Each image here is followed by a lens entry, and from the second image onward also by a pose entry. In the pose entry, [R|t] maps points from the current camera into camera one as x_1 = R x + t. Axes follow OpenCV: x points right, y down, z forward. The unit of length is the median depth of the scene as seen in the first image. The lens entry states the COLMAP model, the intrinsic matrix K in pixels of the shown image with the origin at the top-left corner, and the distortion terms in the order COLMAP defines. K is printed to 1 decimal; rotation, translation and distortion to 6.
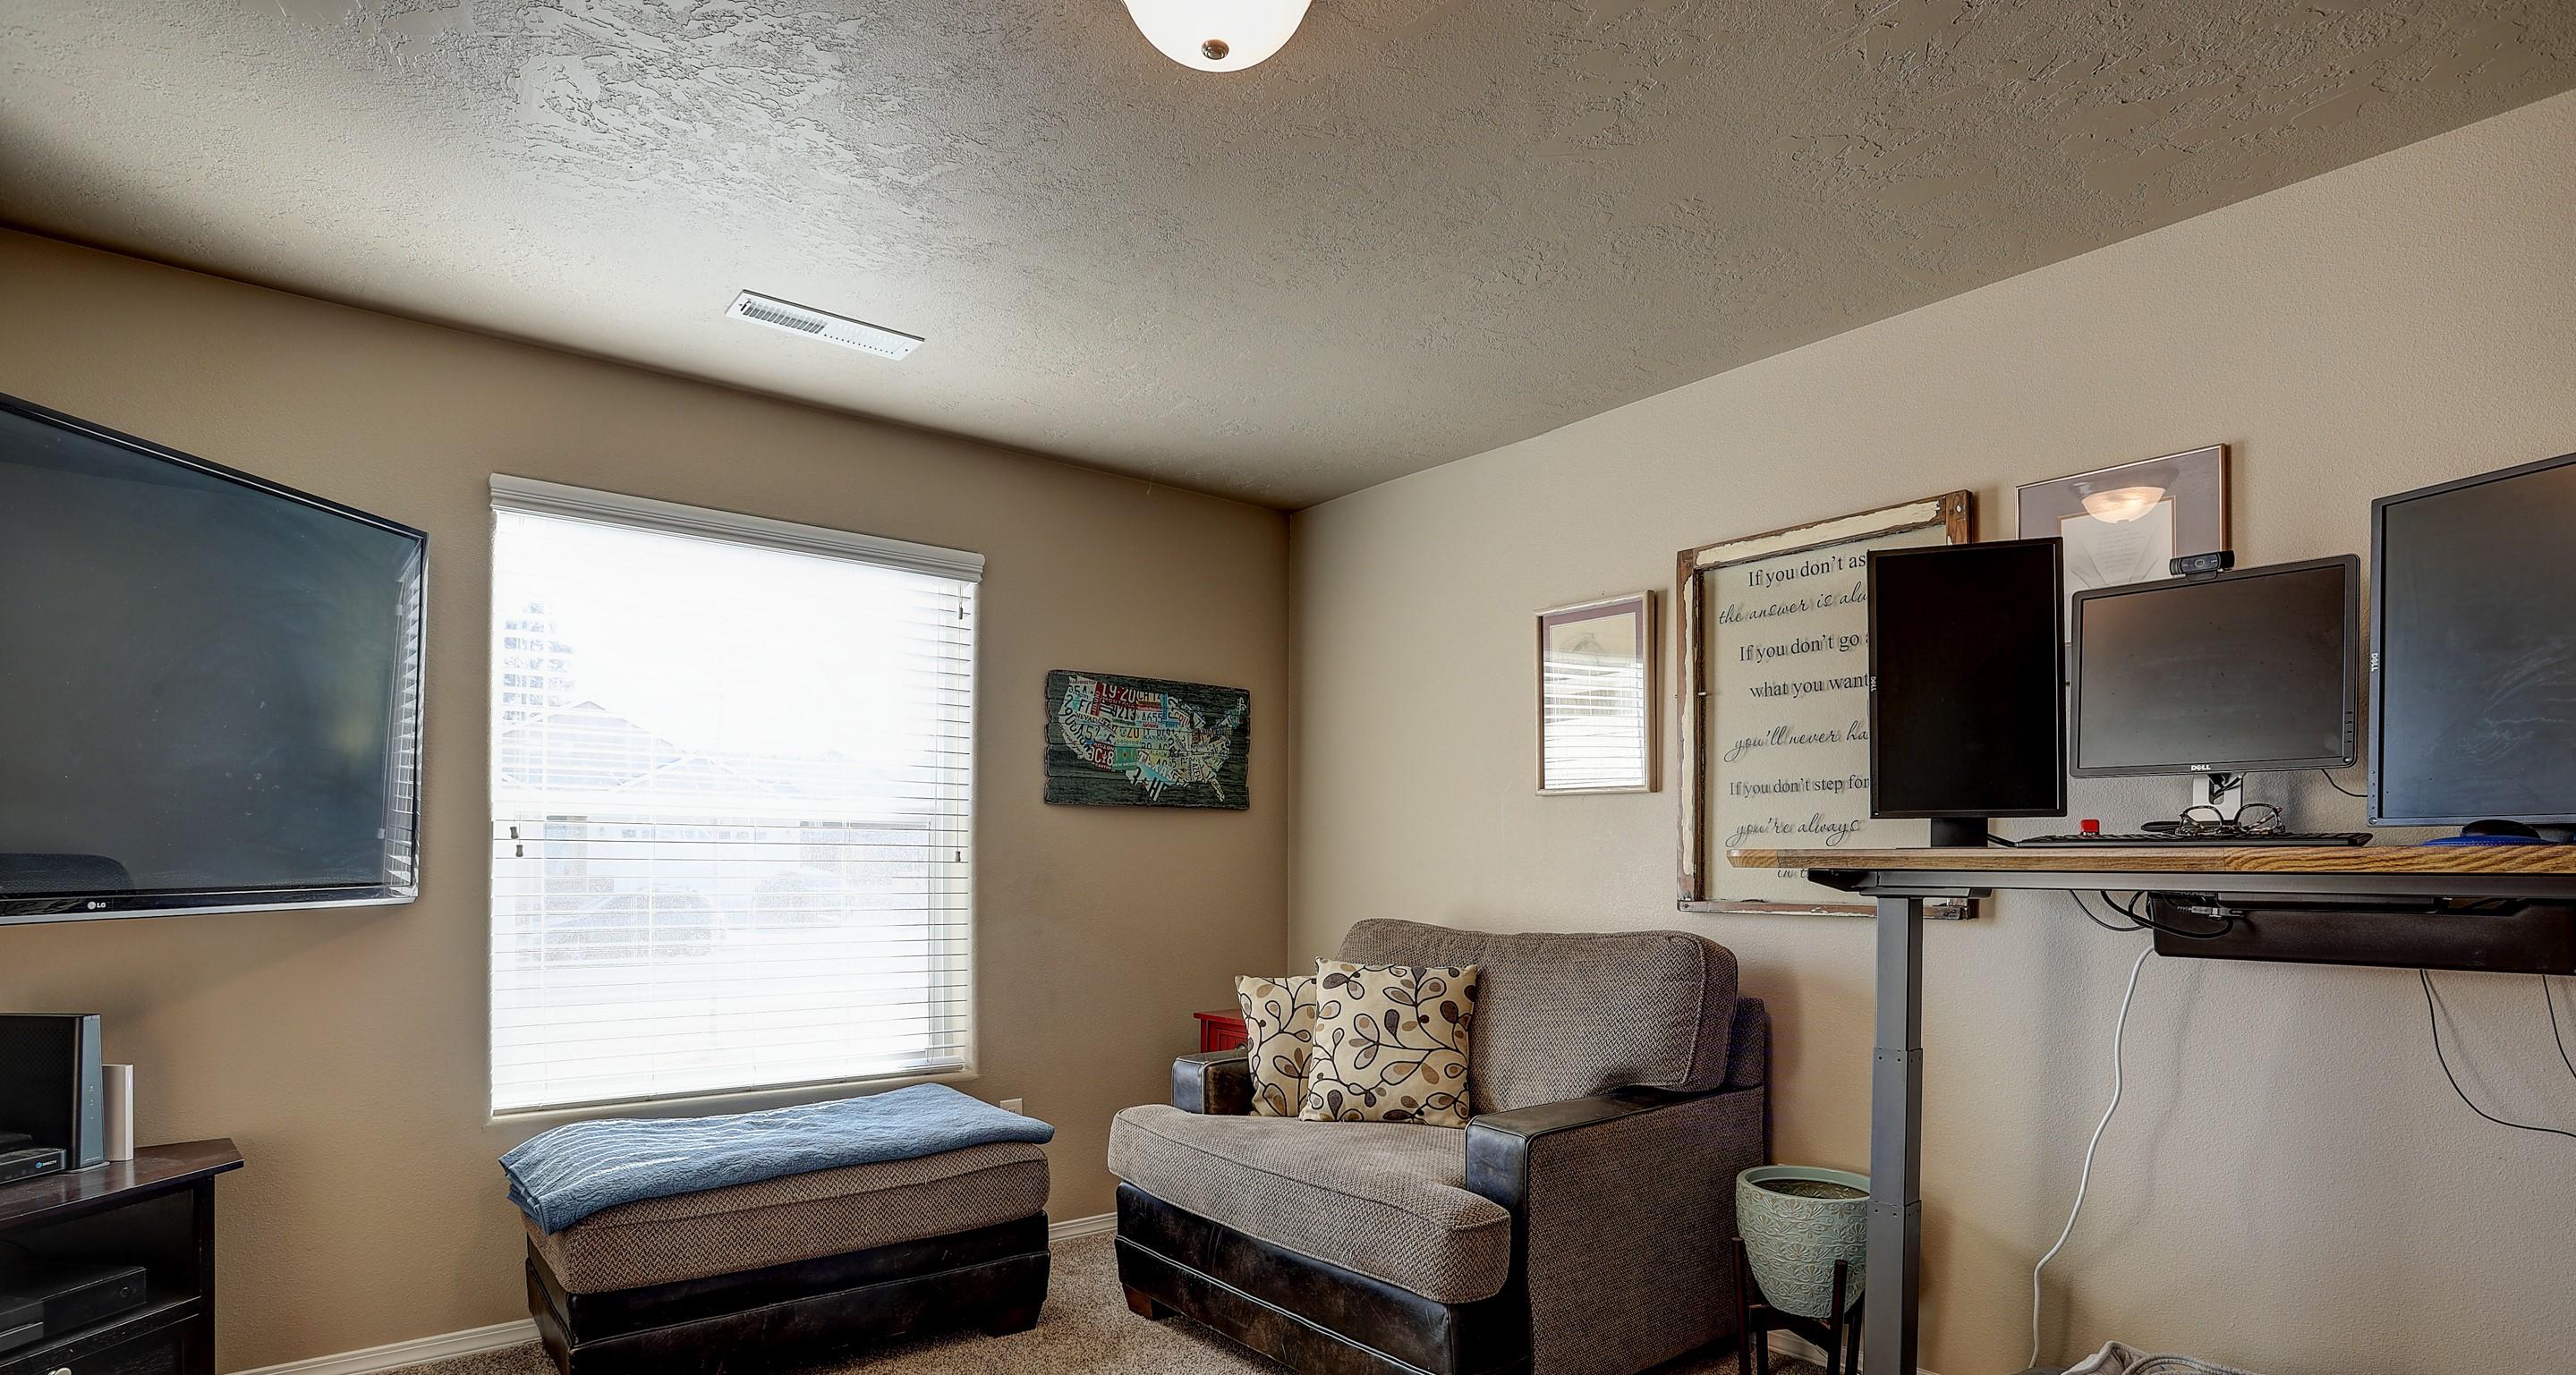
lens RADIAL K [[1266.6, 0, 1328.6], [0, 1266.6, 866.8], [0, 0, 1]] dist [-0.108926, 0.048197]
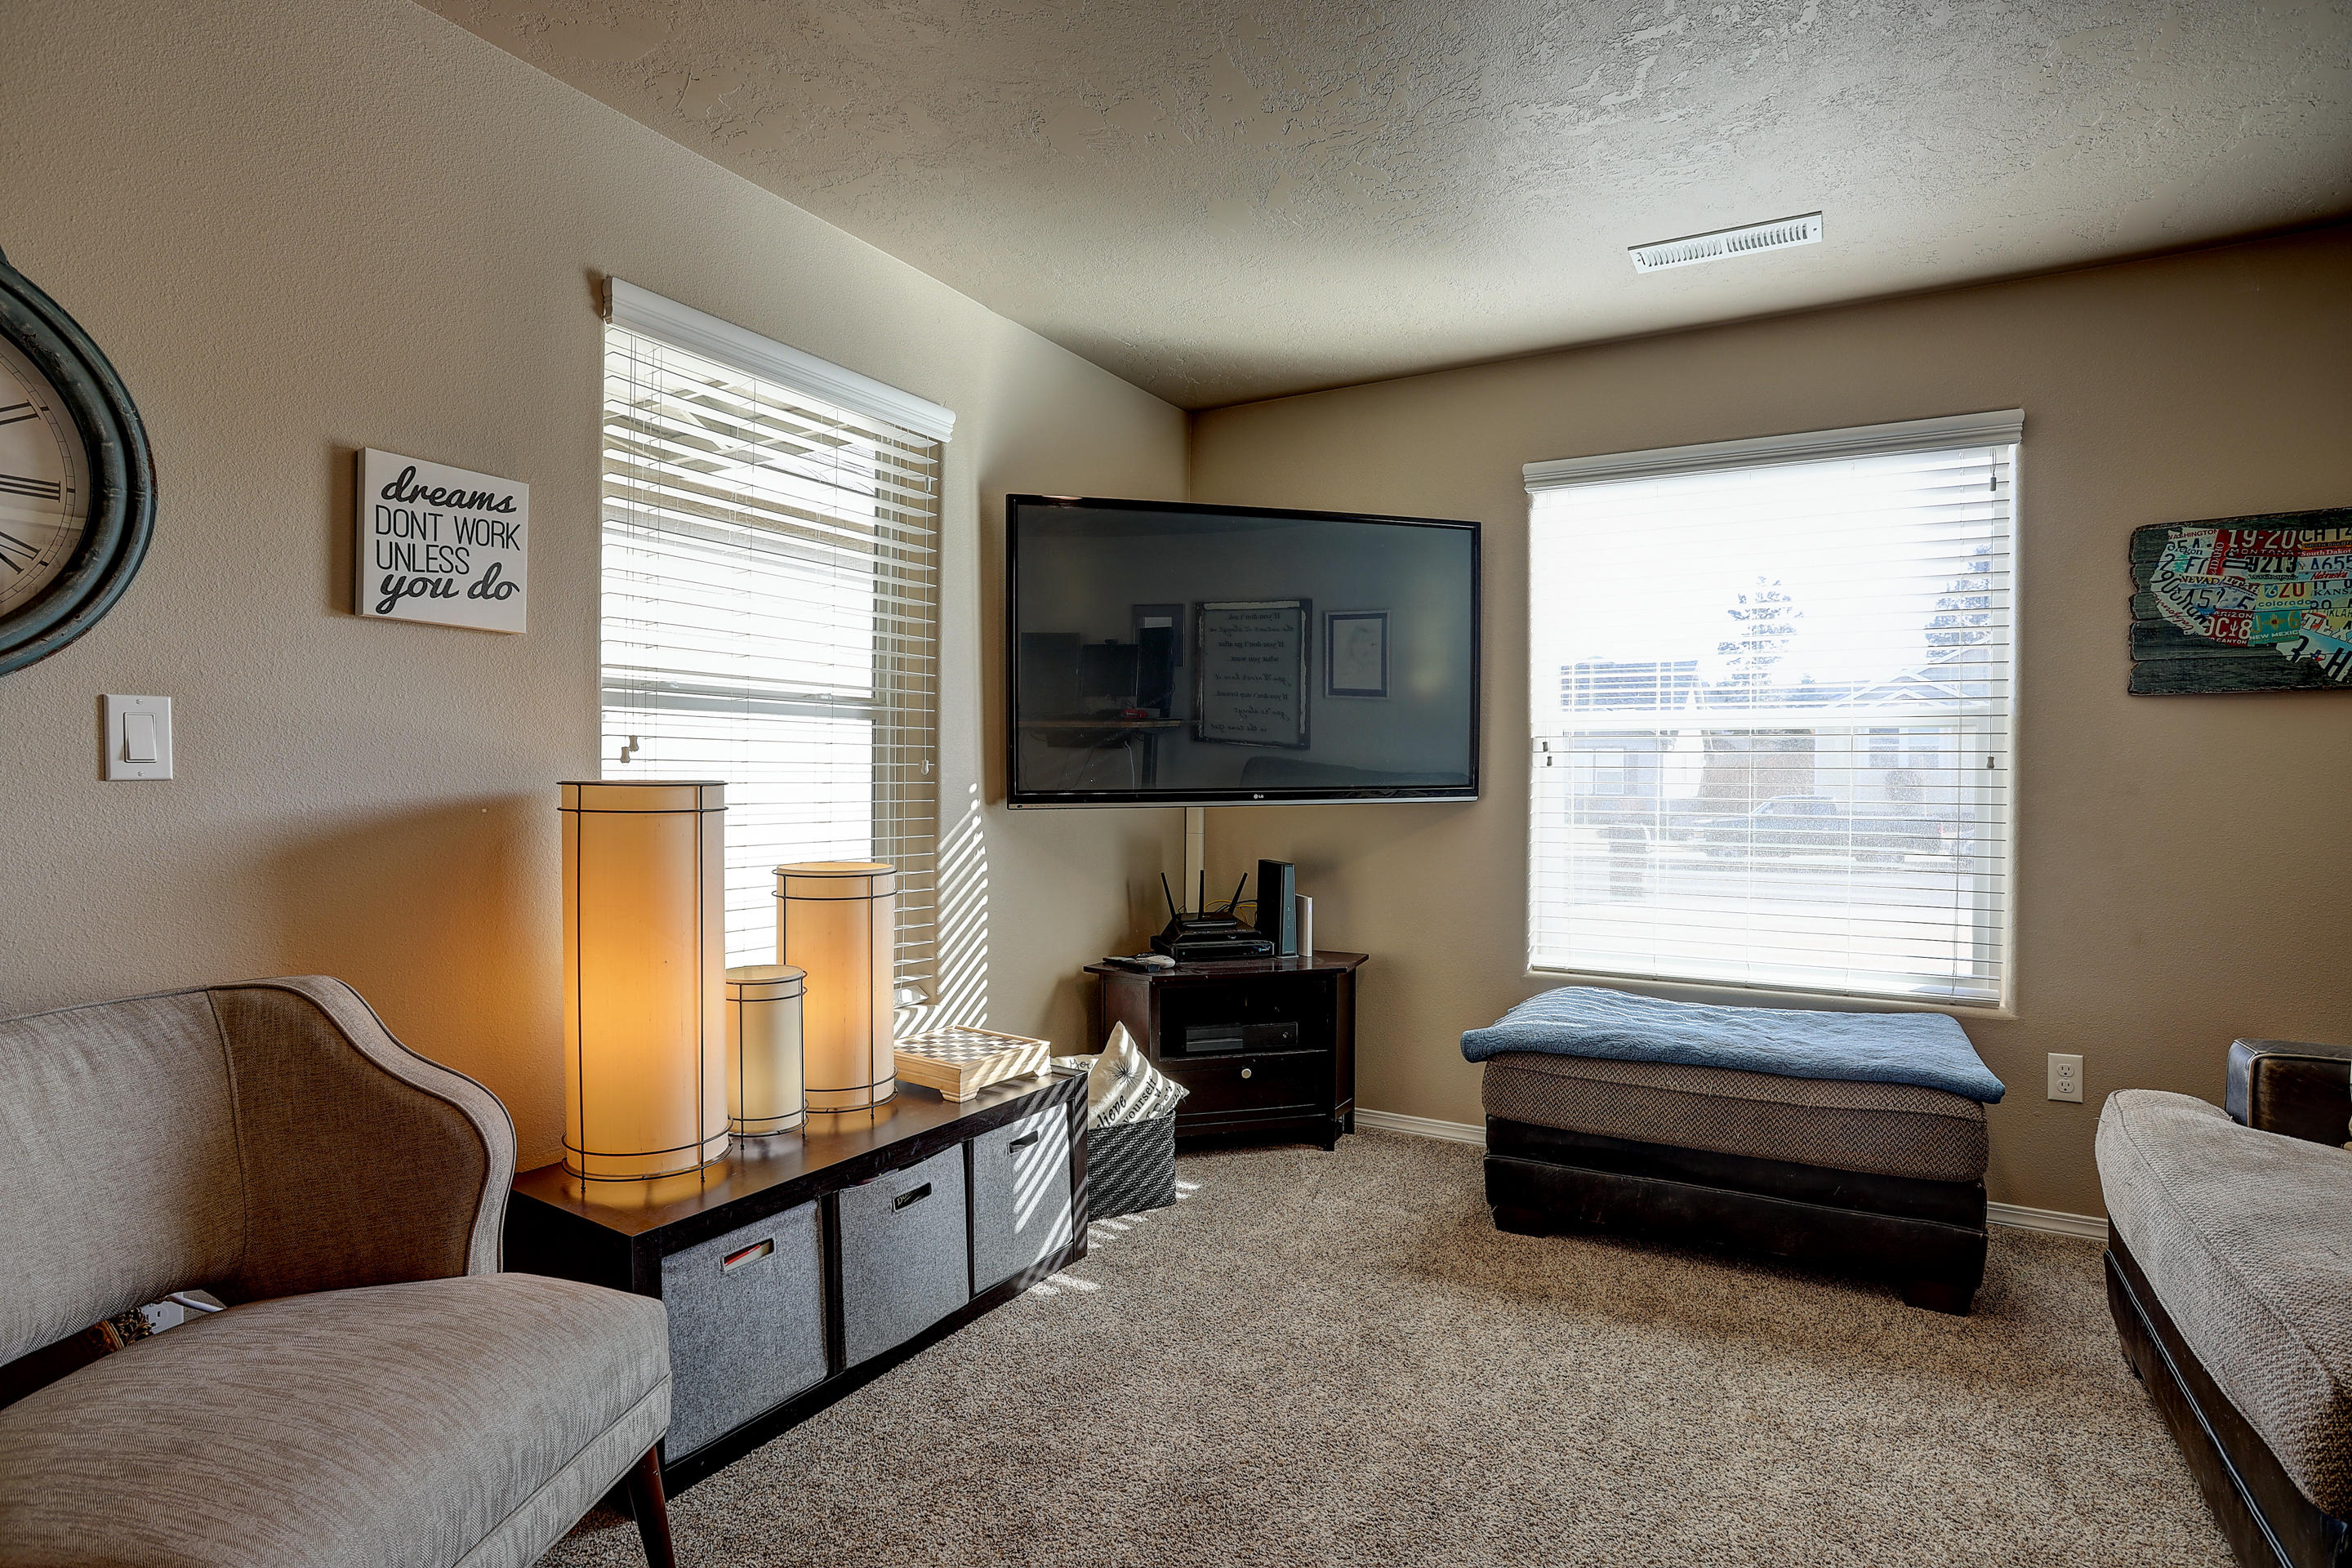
lens RADIAL K [[1158.3, 0, 1183.9], [0, 1158.3, 790.3], [0, 0, 1]] dist [-0.081450, 0.033481]
pose [[0.325825, 0.012027, -0.945354, 0.291583], [-0.002378, 0.999926, 0.011902, 0.003394], [0.945427, -0.001630, 0.325829, 0.238146]]
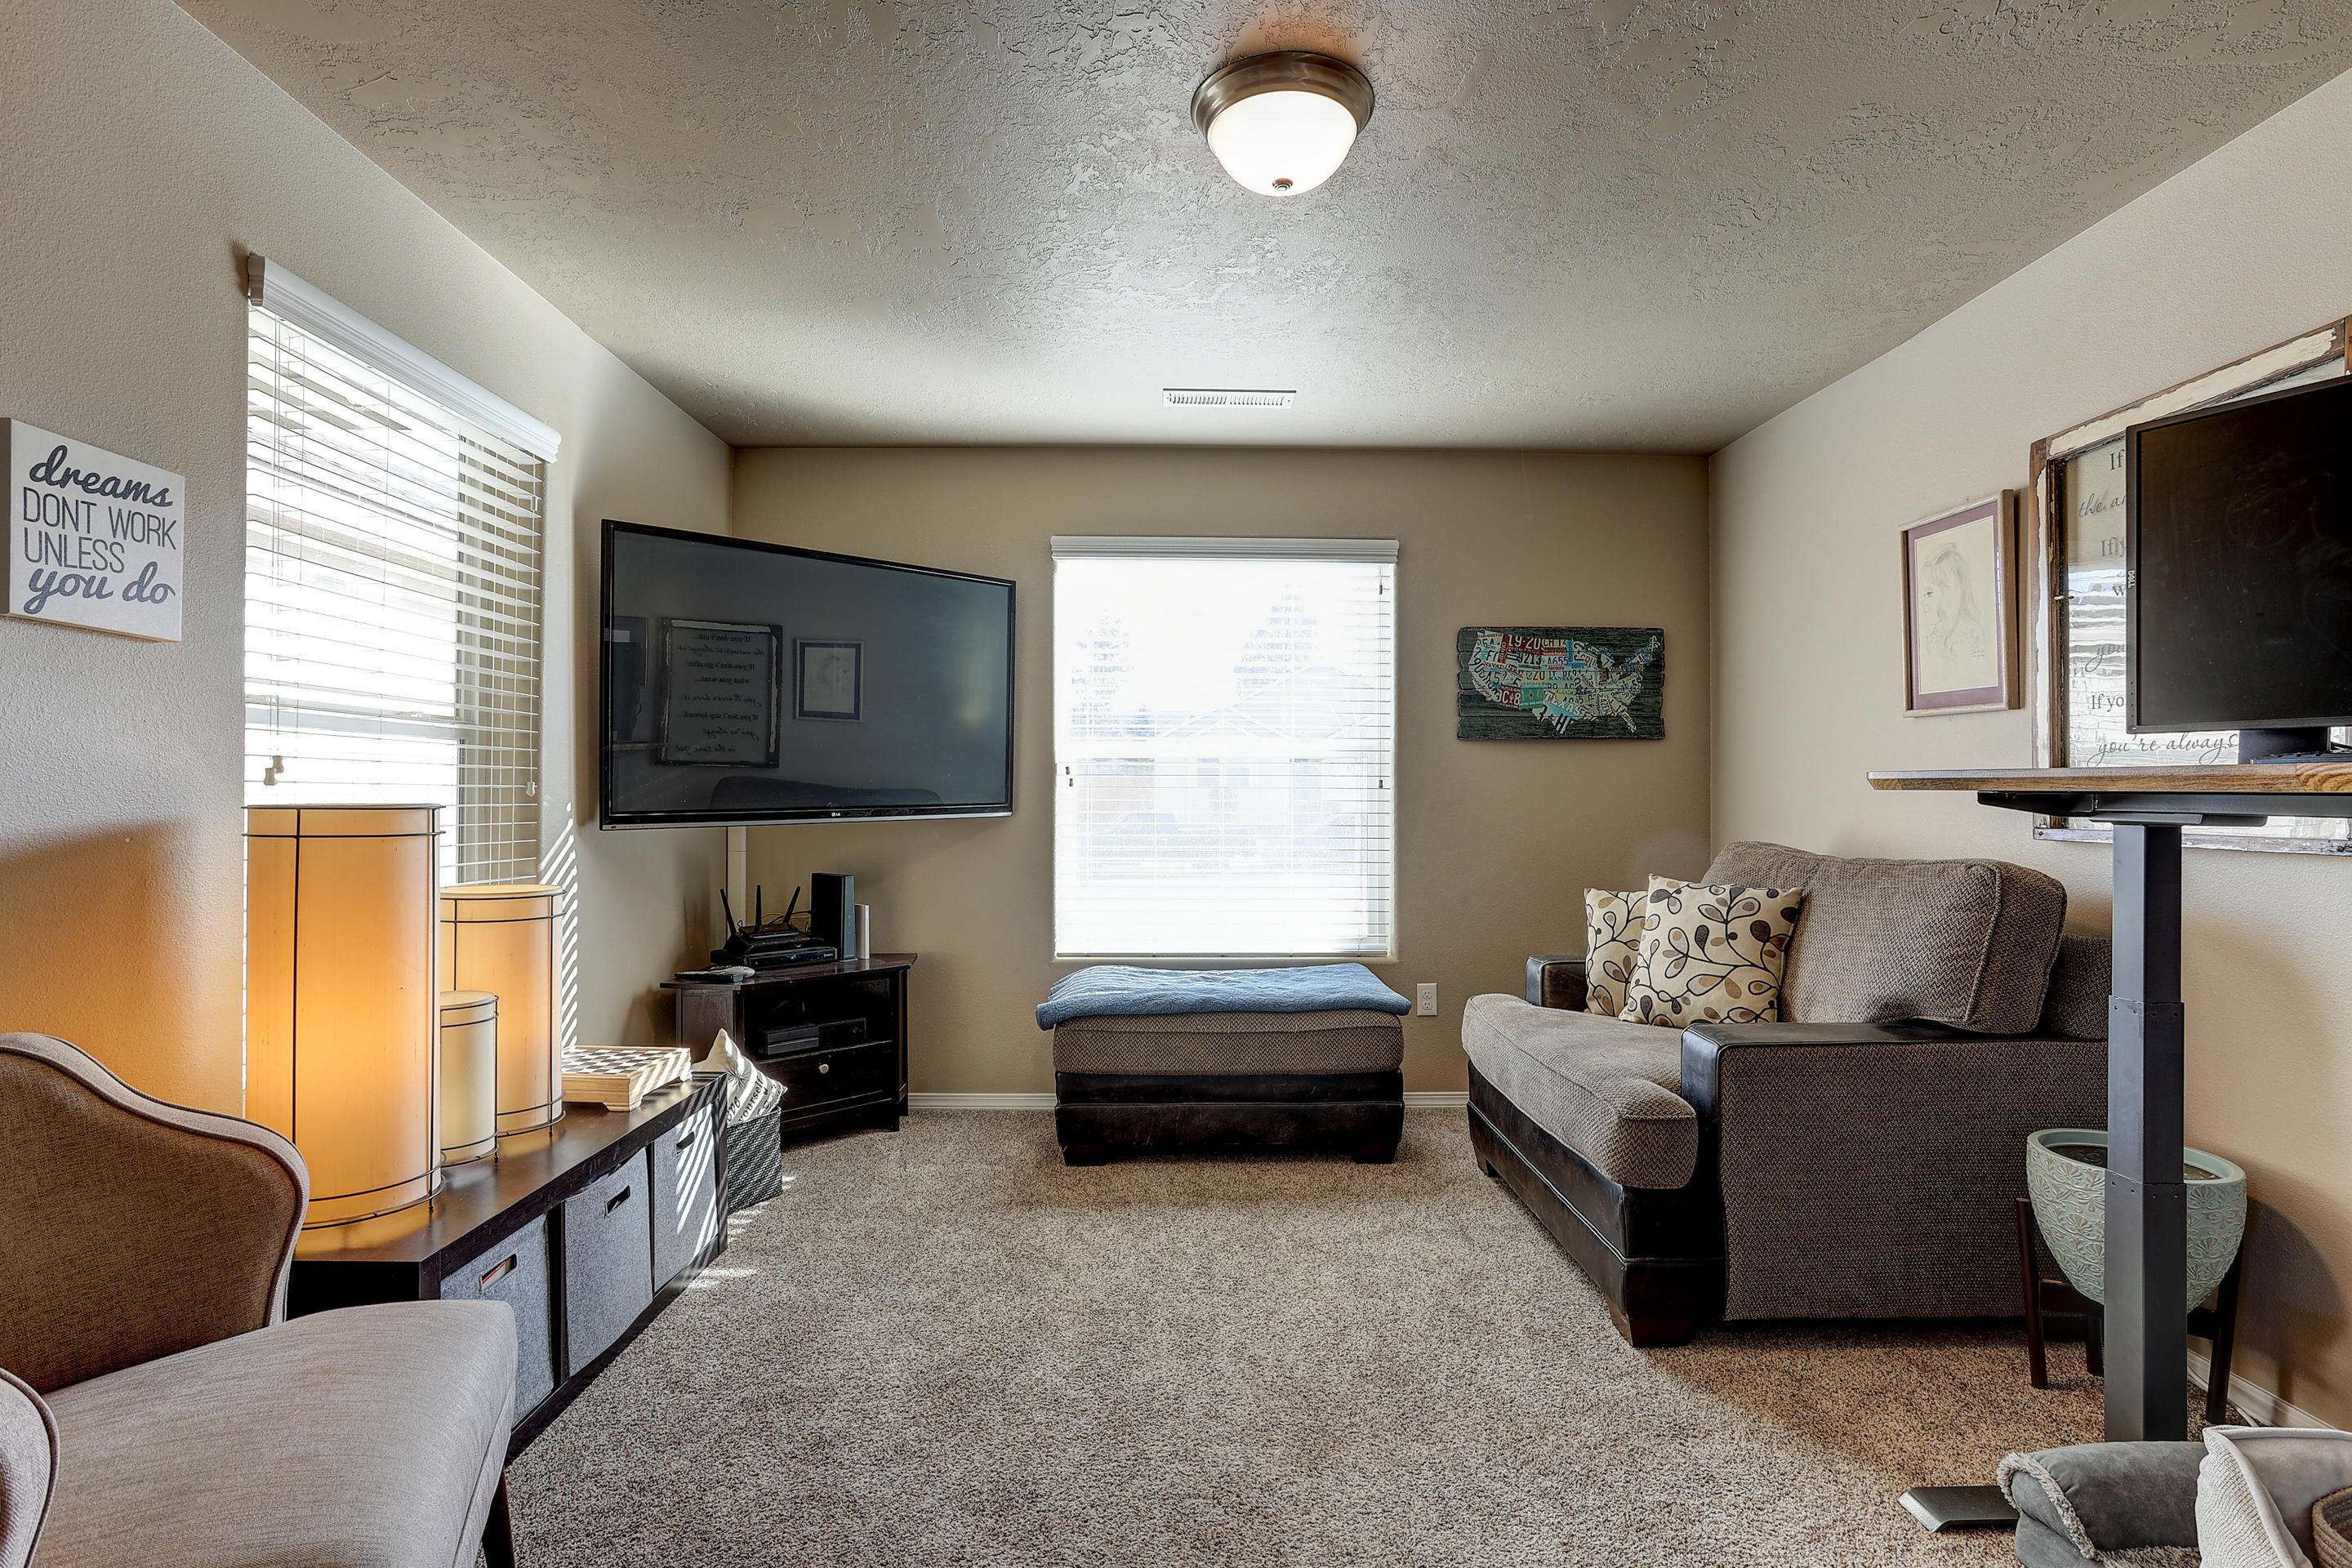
lens RADIAL K [[1160.9, 0, 1187.3], [0, 1160.9, 785.2], [0, 0, 1]] dist [-0.073407, 0.032548]
pose [[0.774468, -0.006410, -0.632581, 0.321818], [0.002091, 0.999969, -0.007572, 0.001485], [0.632610, 0.004542, 0.774457, -0.020733]]
